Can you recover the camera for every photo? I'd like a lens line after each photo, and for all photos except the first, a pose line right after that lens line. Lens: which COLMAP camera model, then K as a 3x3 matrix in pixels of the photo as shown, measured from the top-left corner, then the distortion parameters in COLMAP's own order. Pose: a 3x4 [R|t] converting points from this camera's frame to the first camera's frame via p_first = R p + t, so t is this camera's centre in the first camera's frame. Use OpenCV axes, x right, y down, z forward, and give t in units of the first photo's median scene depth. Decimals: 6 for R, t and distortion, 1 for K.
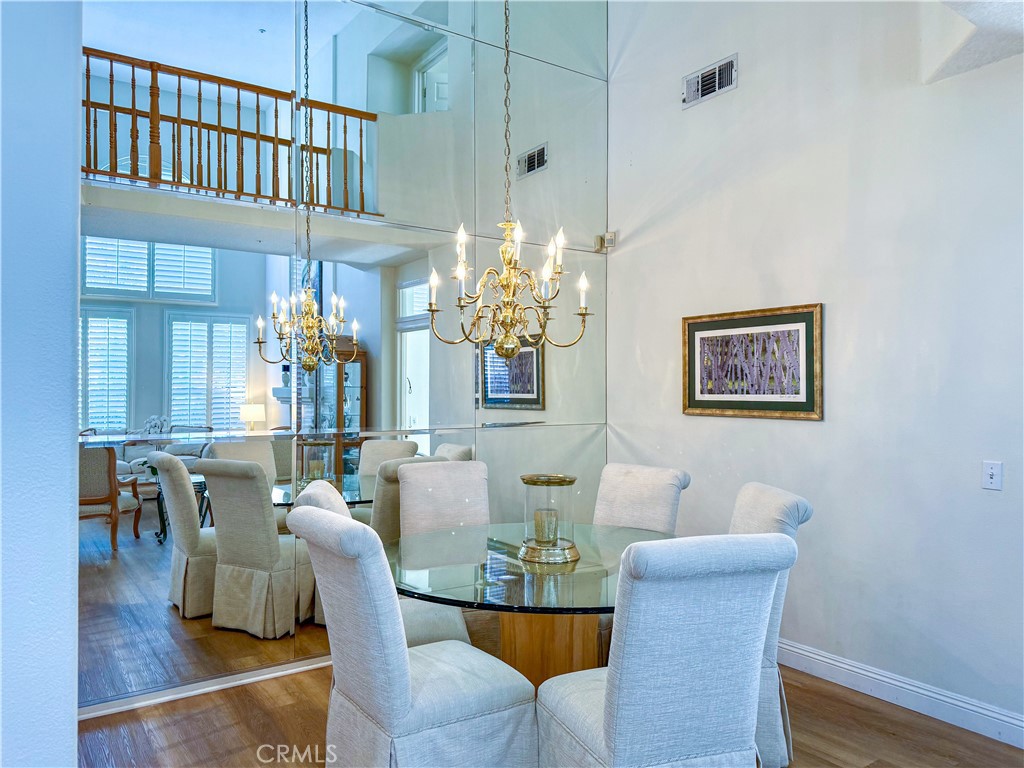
lens RADIAL K [[717.8, 0, 547.1], [0, 717.8, 391.1], [0, 0, 1]] dist [0.051095, -0.057710]
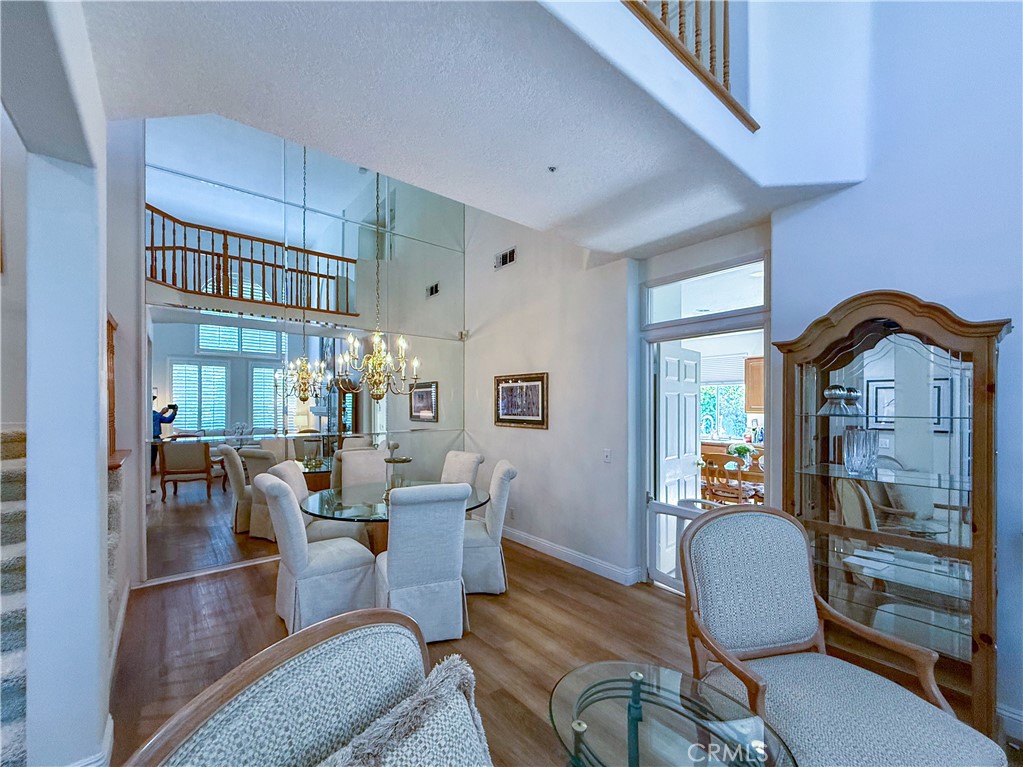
lens RADIAL K [[420.4, 0, 534.6], [0, 420.4, 409.7], [0, 0, 1]] dist [-0.000285, 0.001367]
pose [[0.997222, 0.002441, 0.074451, 0.216266], [-0.003282, 0.999932, 0.011185, -0.024436], [-0.074419, -0.011398, 0.997162, -0.160693]]
